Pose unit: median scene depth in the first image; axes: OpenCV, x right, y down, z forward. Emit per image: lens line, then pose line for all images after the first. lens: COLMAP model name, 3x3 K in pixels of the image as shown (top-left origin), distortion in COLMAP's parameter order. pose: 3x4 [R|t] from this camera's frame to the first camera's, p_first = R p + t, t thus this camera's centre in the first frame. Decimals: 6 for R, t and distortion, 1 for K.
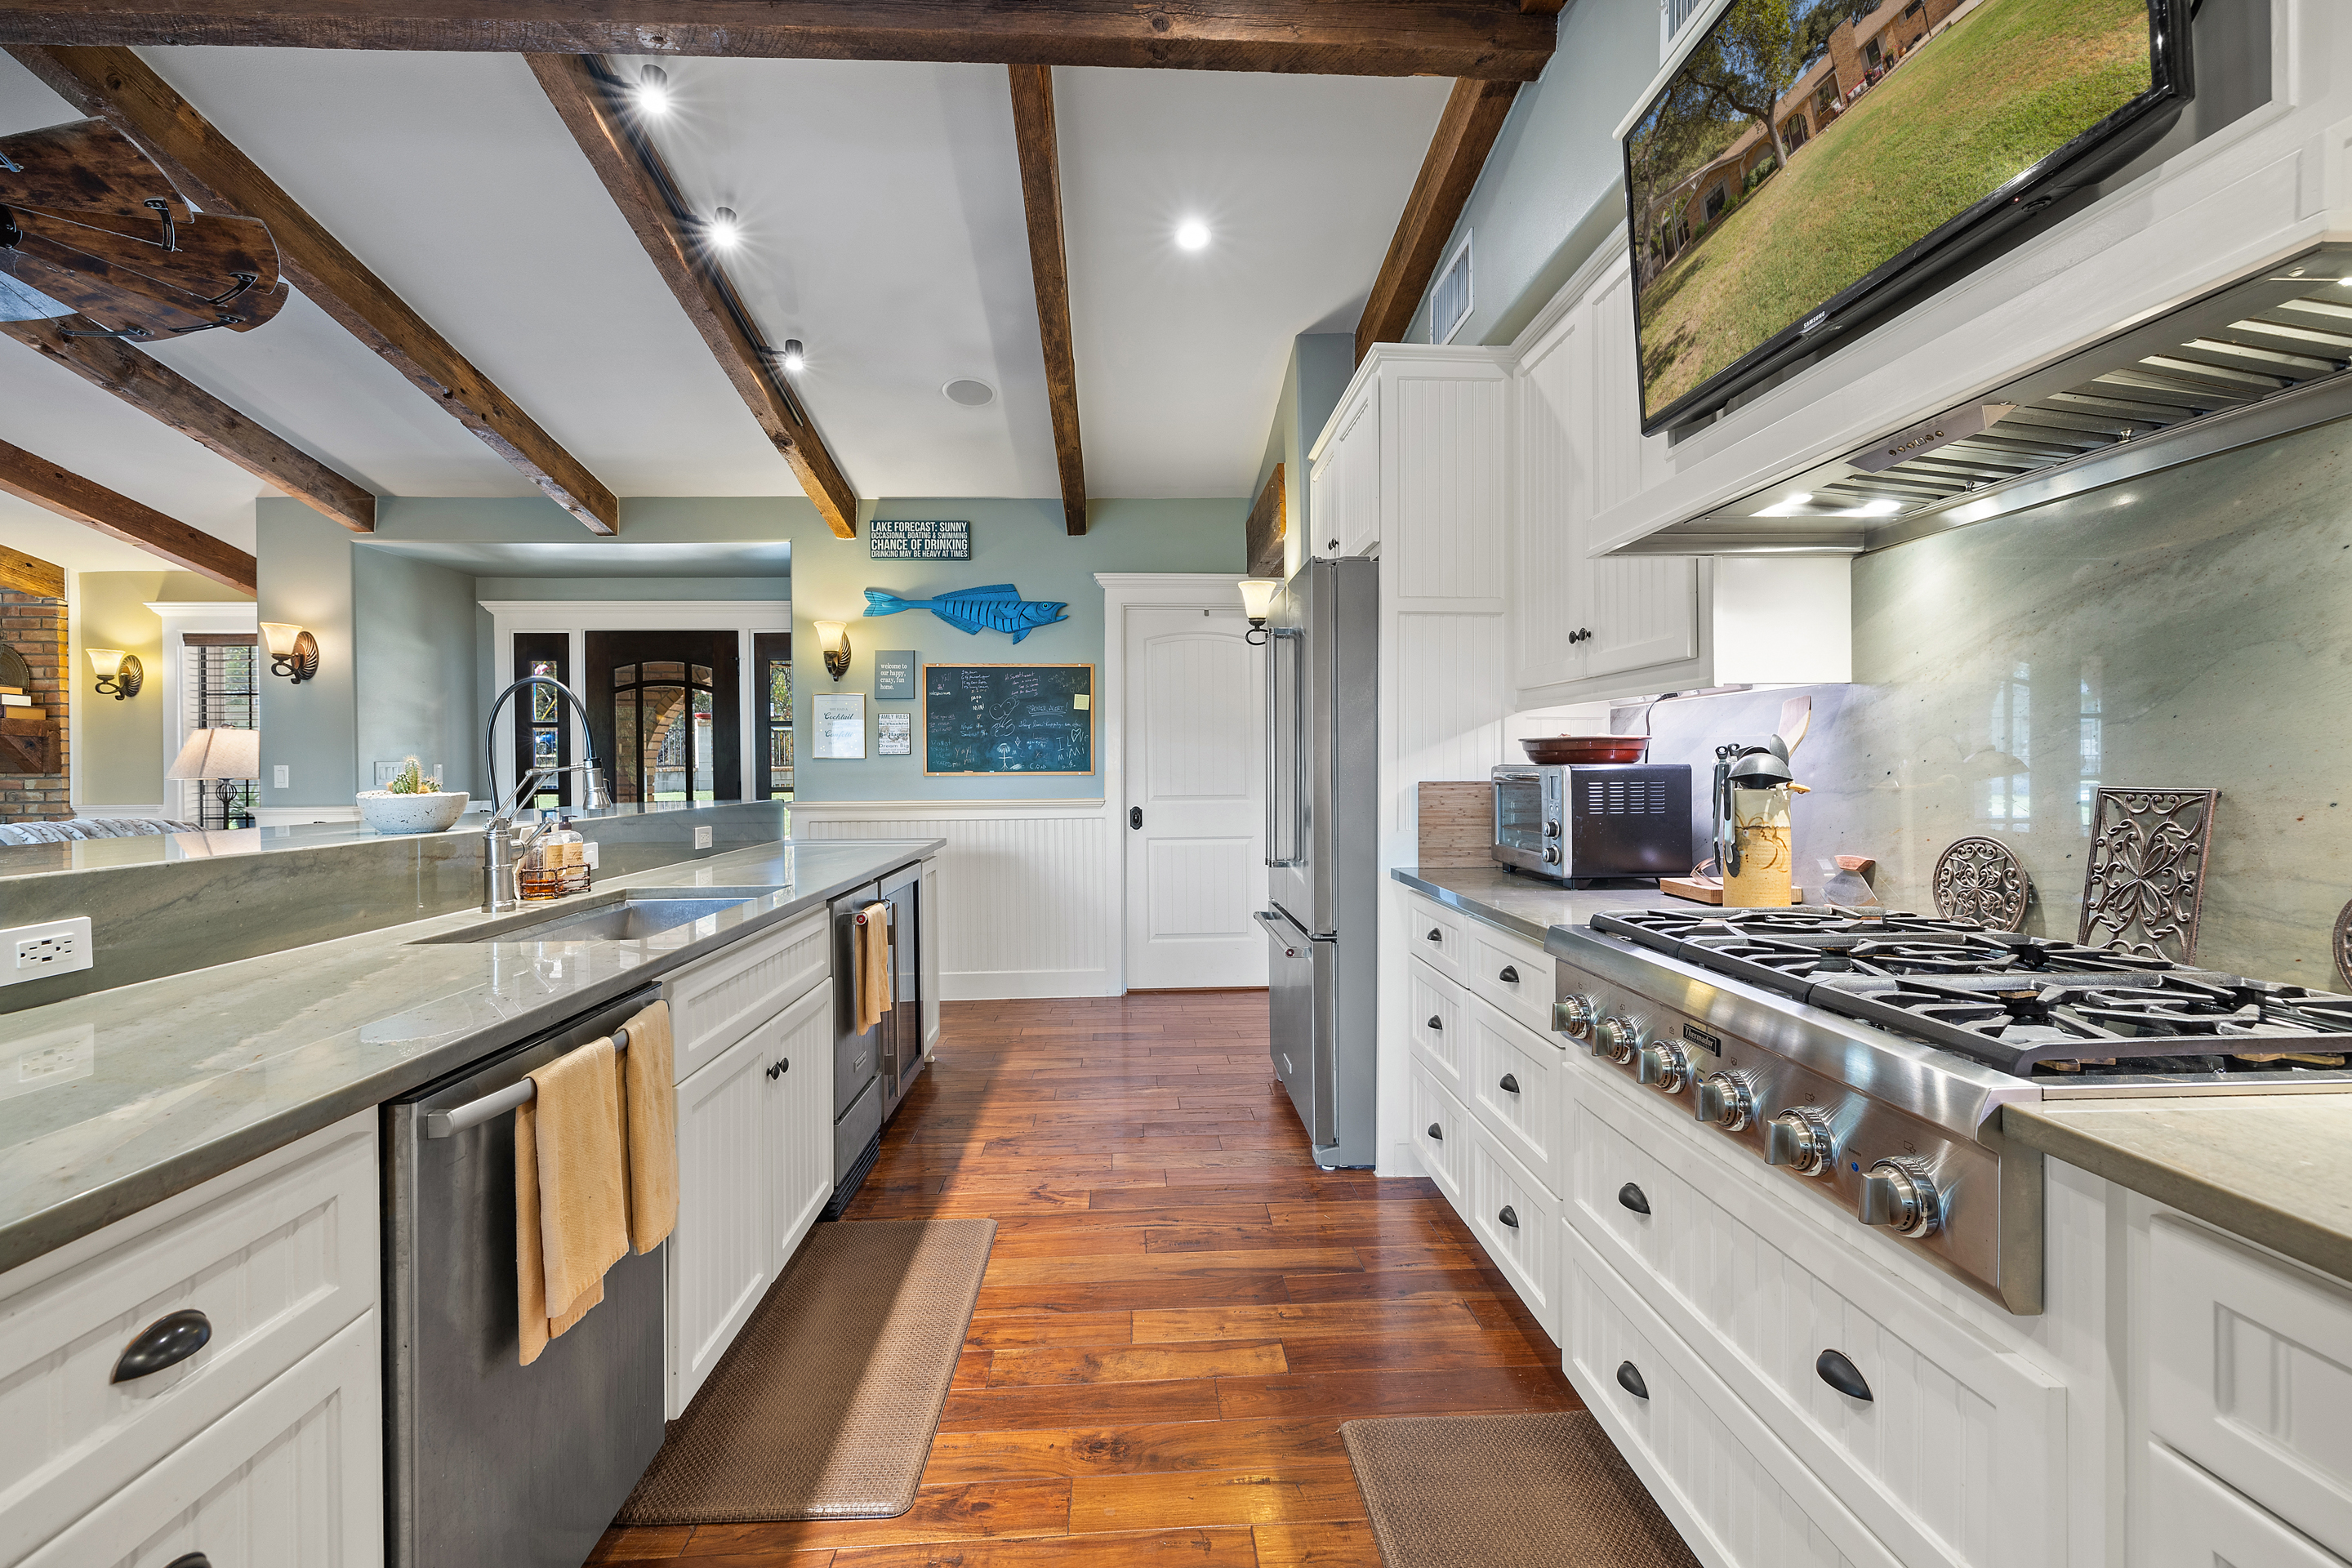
lens RADIAL K [[991.0, 0, 1177.0], [0, 991.0, 772.2], [0, 0, 1]] dist [-0.000014, 0.000125]
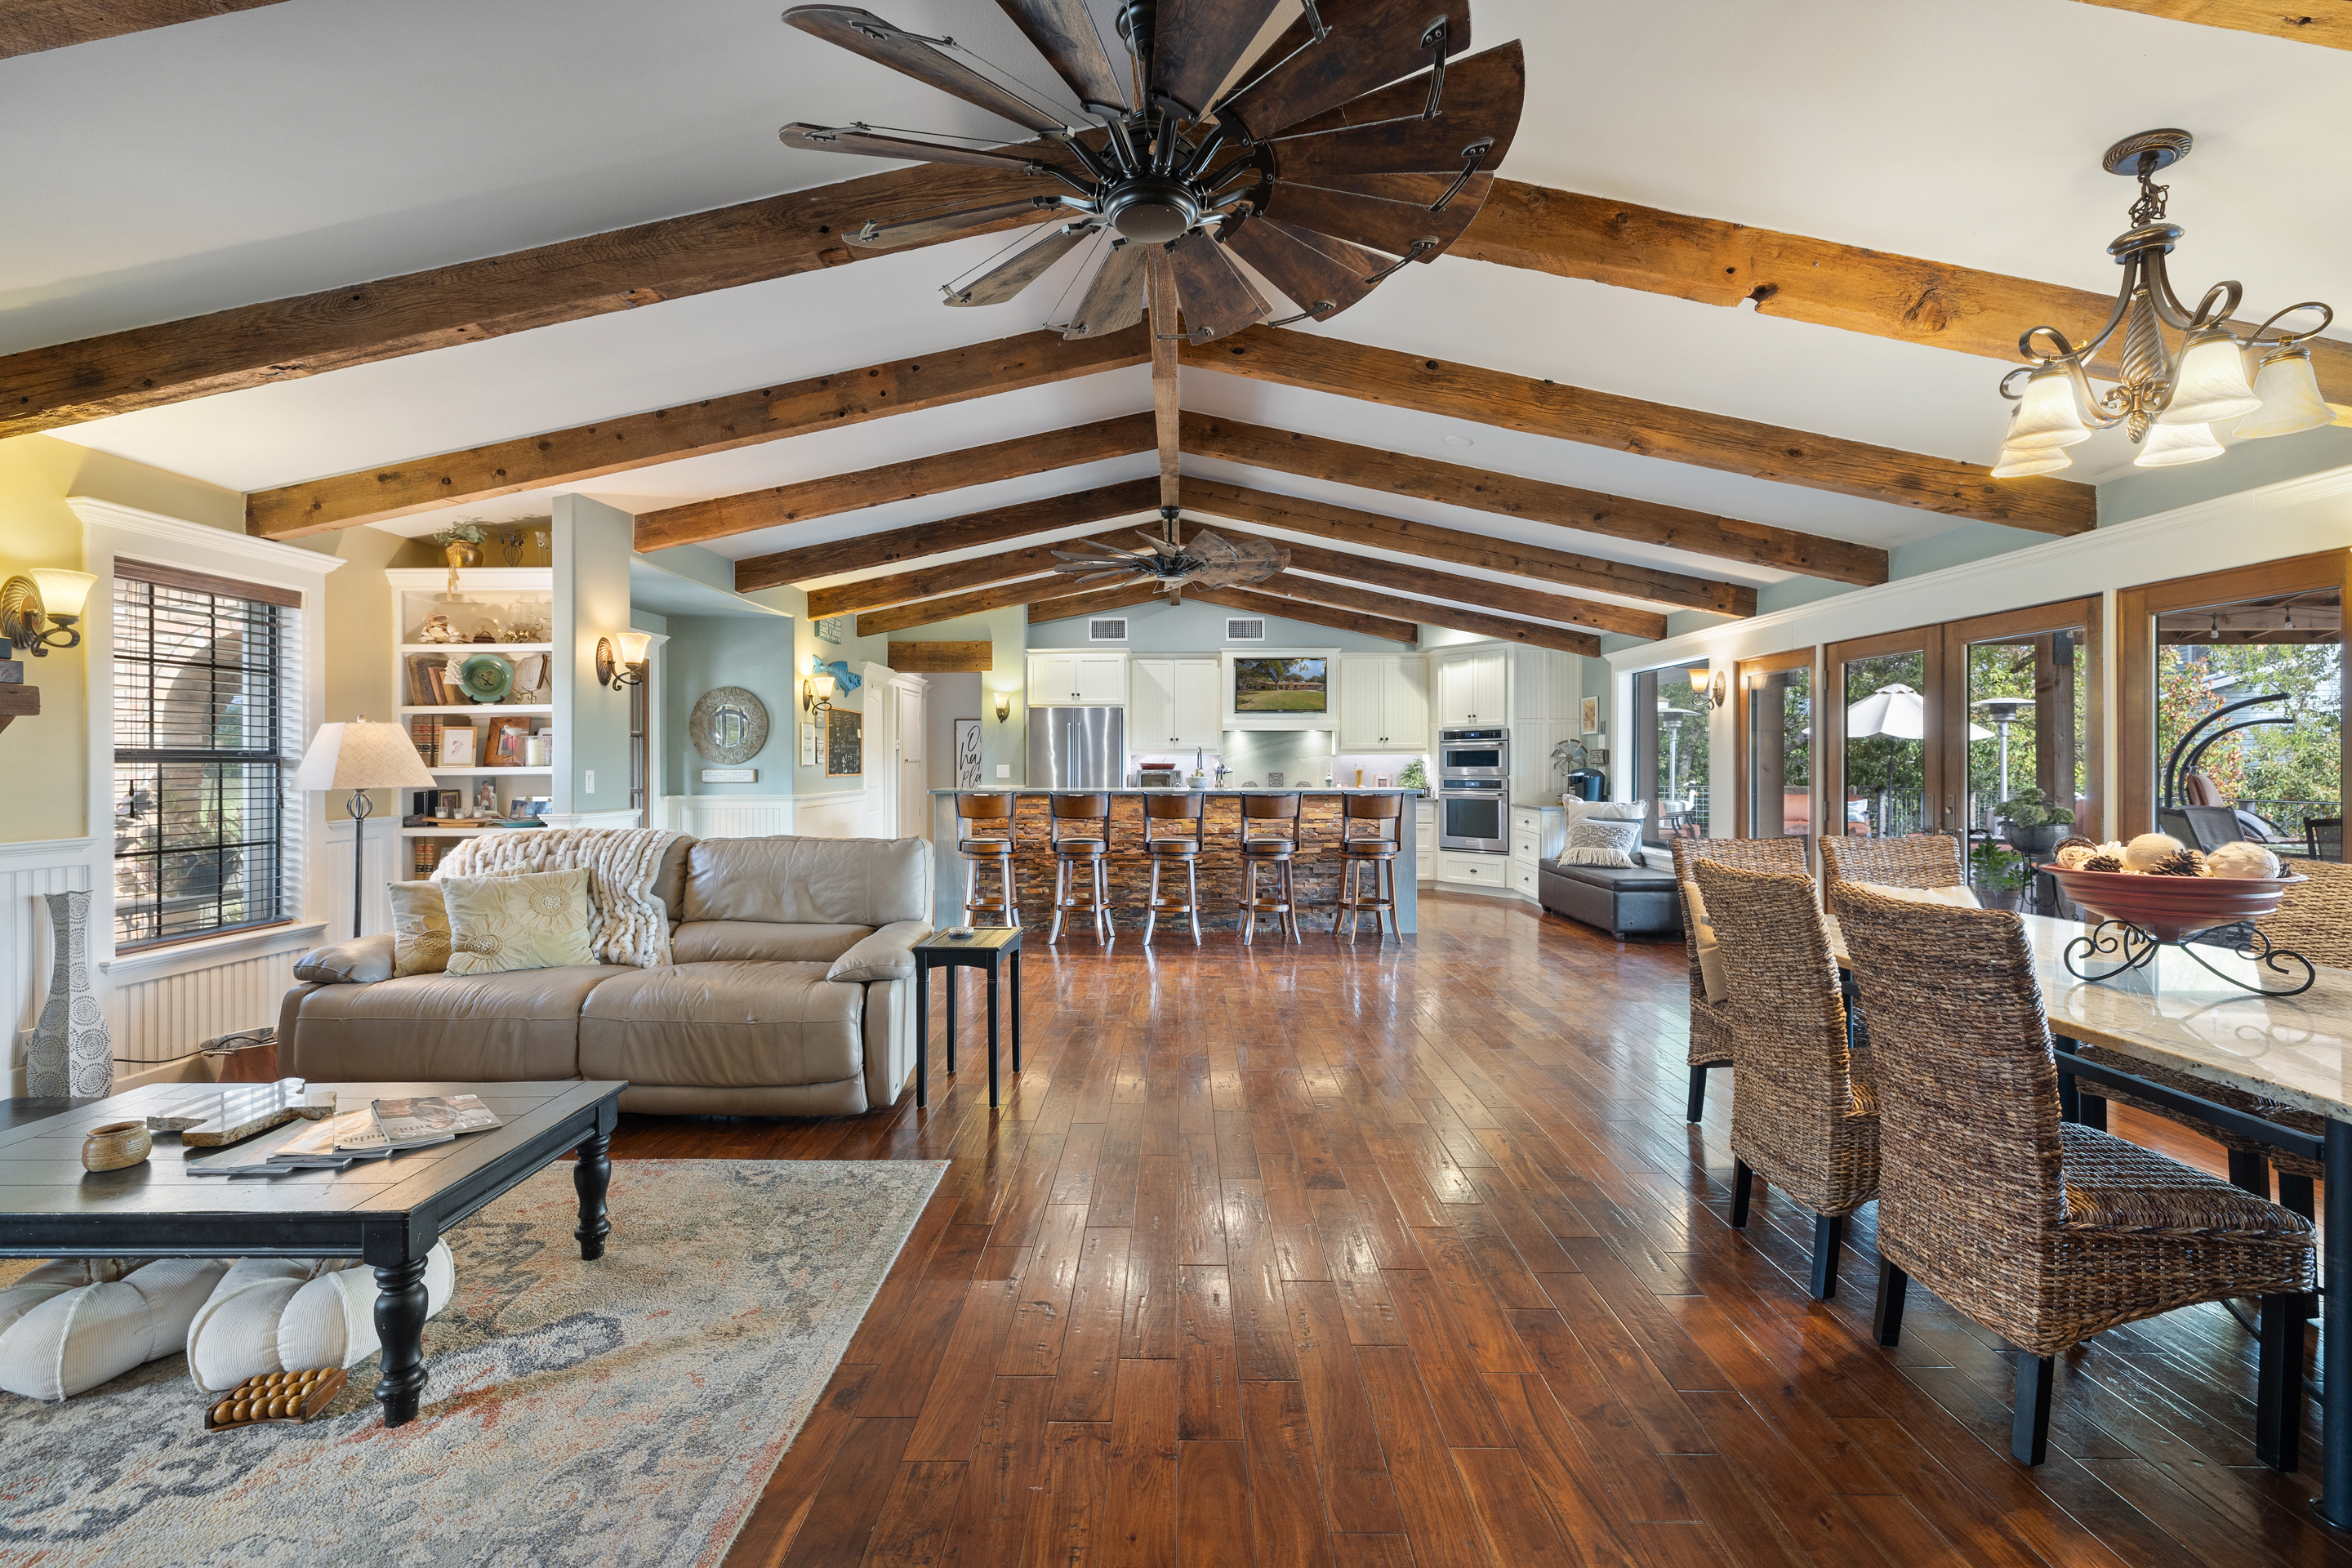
lens RADIAL K [[992.5, 0, 1175.7], [0, 992.5, 760.9], [0, 0, 1]] dist [0.005147, -0.000089]
pose [[0.057362, 0.009298, 0.998310, -2.849506], [0.008113, 0.999919, -0.009779, -0.003308], [-0.998320, 0.008660, 0.057282, 0.560718]]
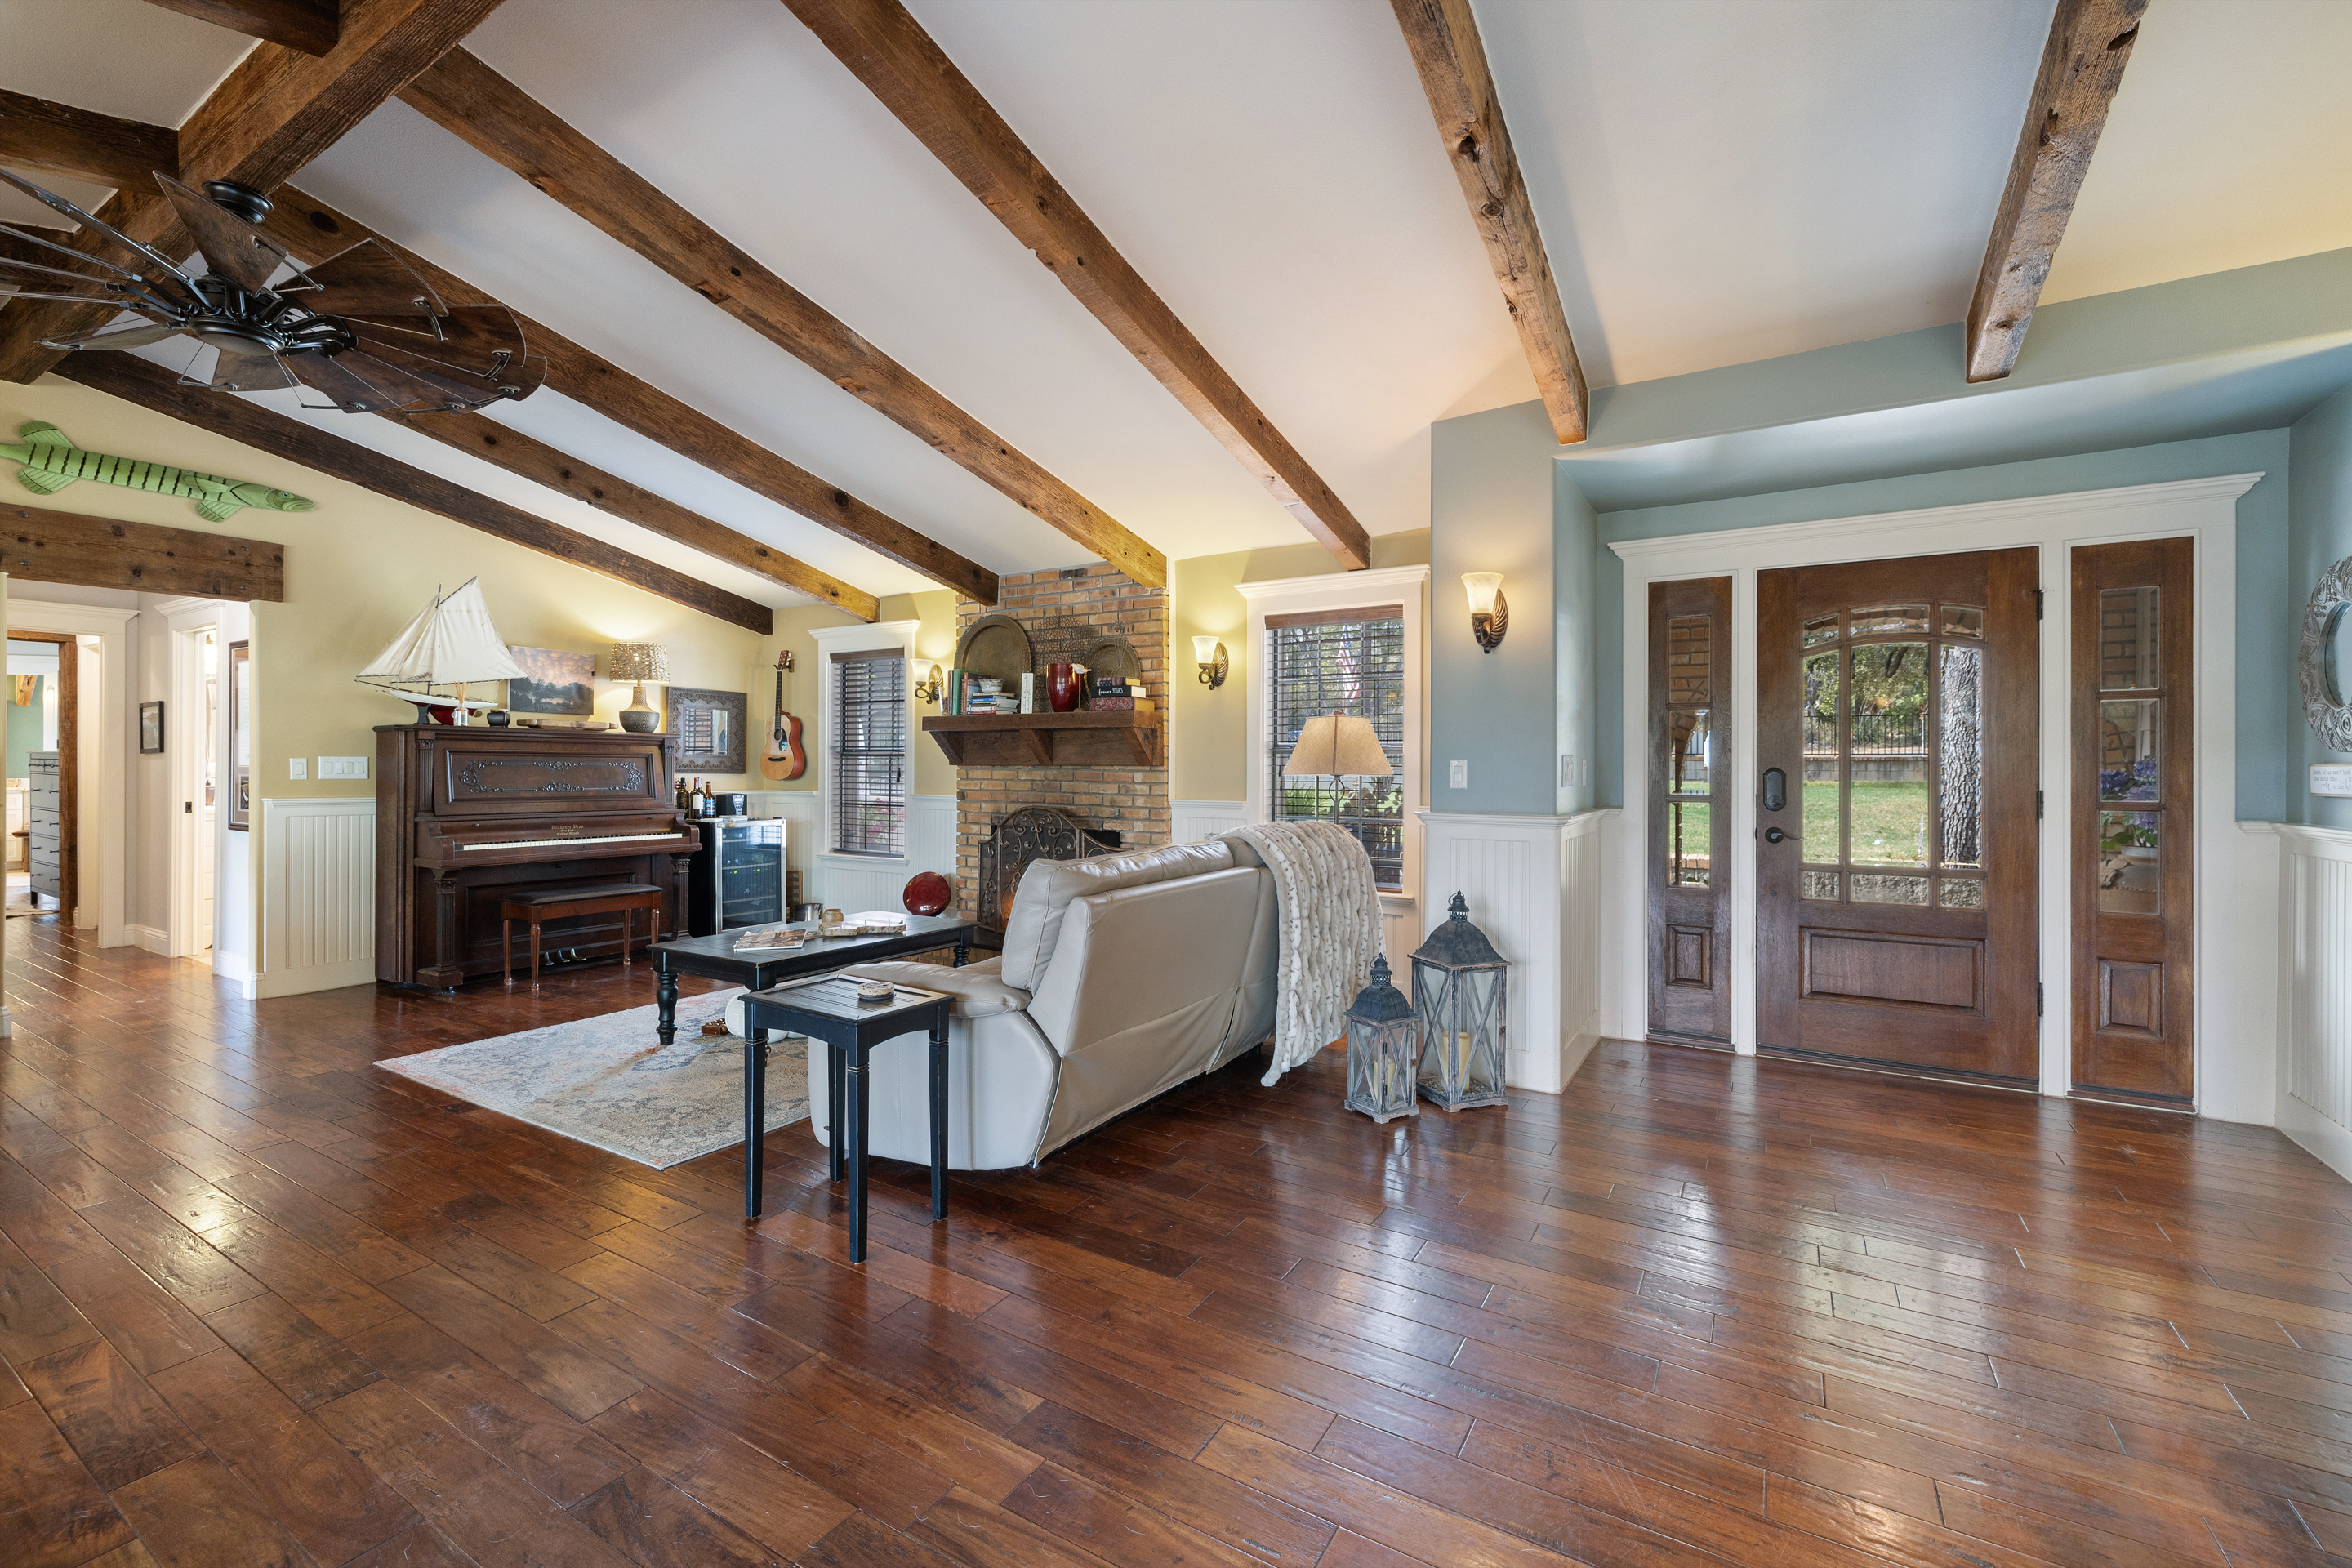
lens RADIAL K [[988.1, 0, 1176.4], [0, 988.1, 766.4], [0, 0, 1]] dist [0.000621, 0.000261]
pose [[0.824643, 0.010584, -0.565554, -0.996413], [-0.013454, 0.999909, -0.000905, 0.003139], [0.565493, 0.008356, 0.824711, 0.359053]]
